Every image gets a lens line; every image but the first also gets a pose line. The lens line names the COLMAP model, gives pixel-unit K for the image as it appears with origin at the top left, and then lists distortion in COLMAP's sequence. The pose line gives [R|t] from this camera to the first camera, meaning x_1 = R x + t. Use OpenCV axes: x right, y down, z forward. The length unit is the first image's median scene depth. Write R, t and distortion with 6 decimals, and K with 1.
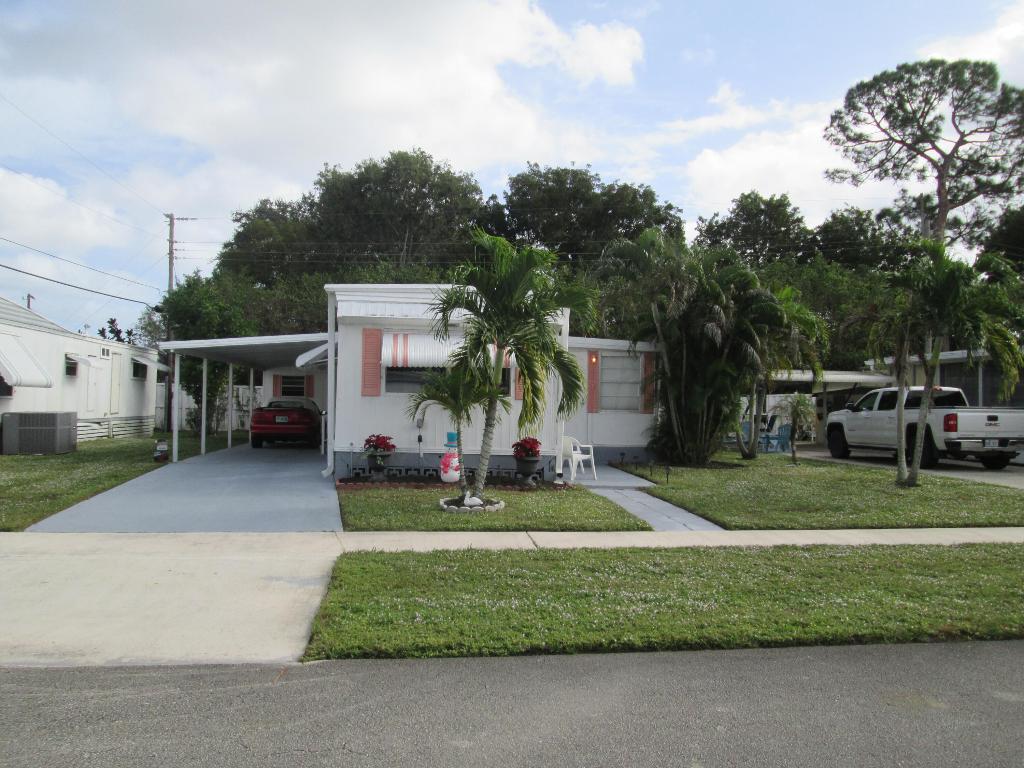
lens RADIAL K [[841.5, 0, 509.8], [0, 841.5, 383.1], [0, 0, 1]] dist [-0.050967, 0.008905]
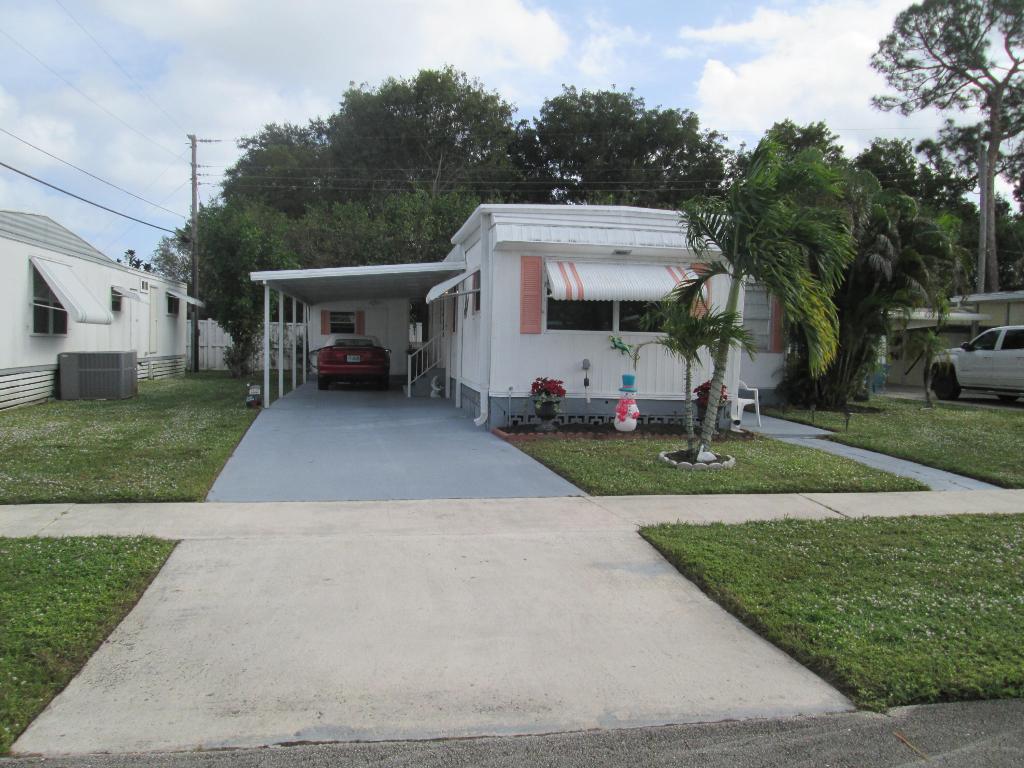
lens RADIAL K [[840.9, 0, 508.9], [0, 840.9, 384.0], [0, 0, 1]] dist [-0.057509, 0.032483]
pose [[0.999273, -0.001244, 0.038102, -0.116818], [-0.001656, 0.997107, 0.075989, 0.000628], [-0.038086, -0.075996, 0.996380, 0.065420]]
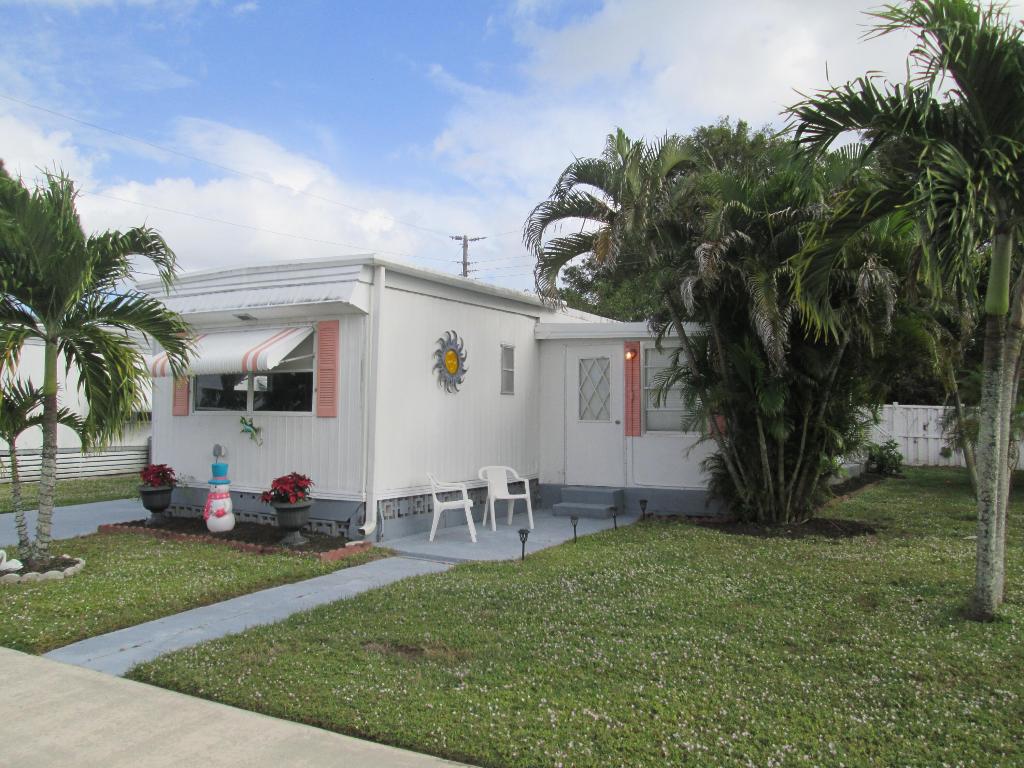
lens RADIAL K [[842.4, 0, 506.1], [0, 842.4, 382.2], [0, 0, 1]] dist [-0.046273, 0.010497]
pose [[0.792473, -0.039545, -0.608623, 0.295898], [0.022628, 0.999115, -0.035454, 0.010114], [0.609487, 0.014324, 0.792667, 0.295449]]
